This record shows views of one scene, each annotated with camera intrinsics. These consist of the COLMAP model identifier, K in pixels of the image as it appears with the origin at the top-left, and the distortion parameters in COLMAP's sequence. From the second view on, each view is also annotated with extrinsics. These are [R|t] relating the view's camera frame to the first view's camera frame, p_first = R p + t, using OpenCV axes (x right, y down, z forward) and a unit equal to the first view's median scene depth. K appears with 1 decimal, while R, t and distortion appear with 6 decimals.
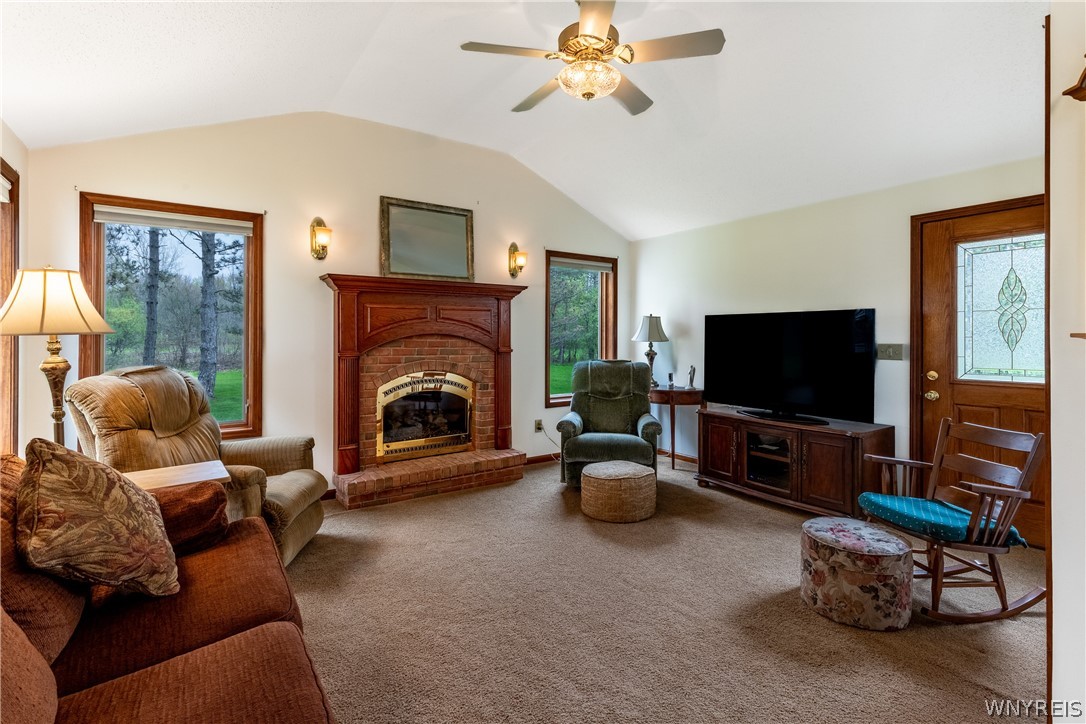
lens RADIAL K [[509.5, 0, 546.5], [0, 509.5, 335.8], [0, 0, 1]] dist [0.000334, -0.000224]
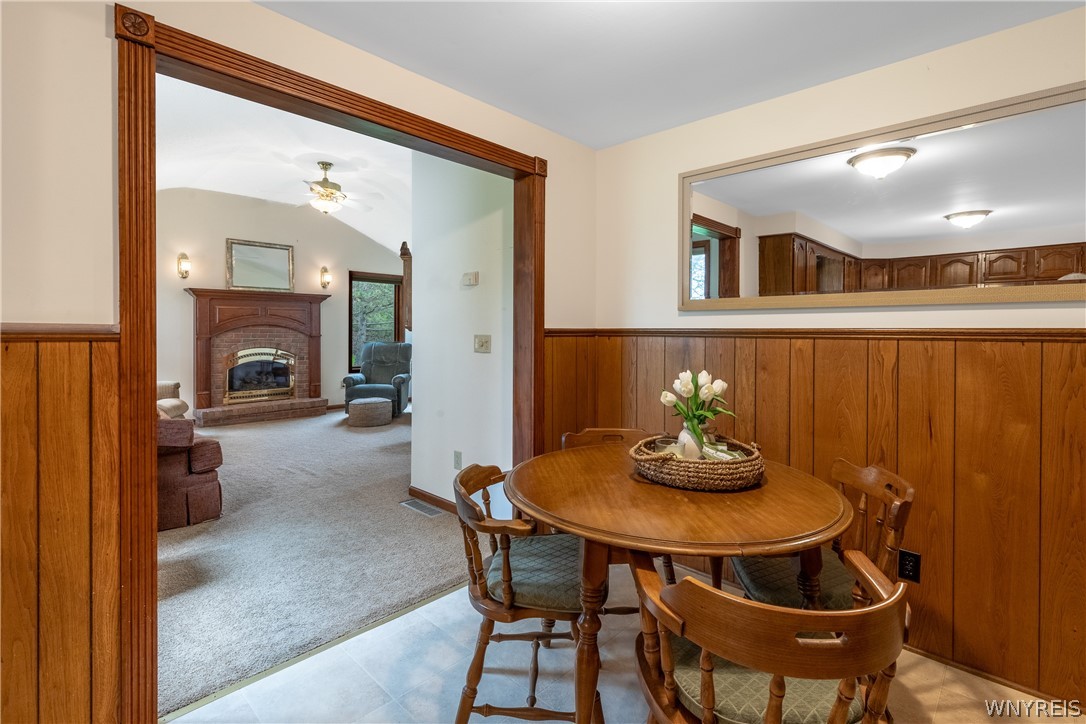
lens RADIAL K [[509.5, 0, 551.8], [0, 509.5, 336.0], [0, 0, 1]] dist [0.000334, -0.000224]
pose [[0.978739, 0.003711, 0.205077, 0.337672], [-0.006323, 0.999907, 0.012079, 0.007397], [-0.205013, -0.013118, 0.978671, -0.756920]]
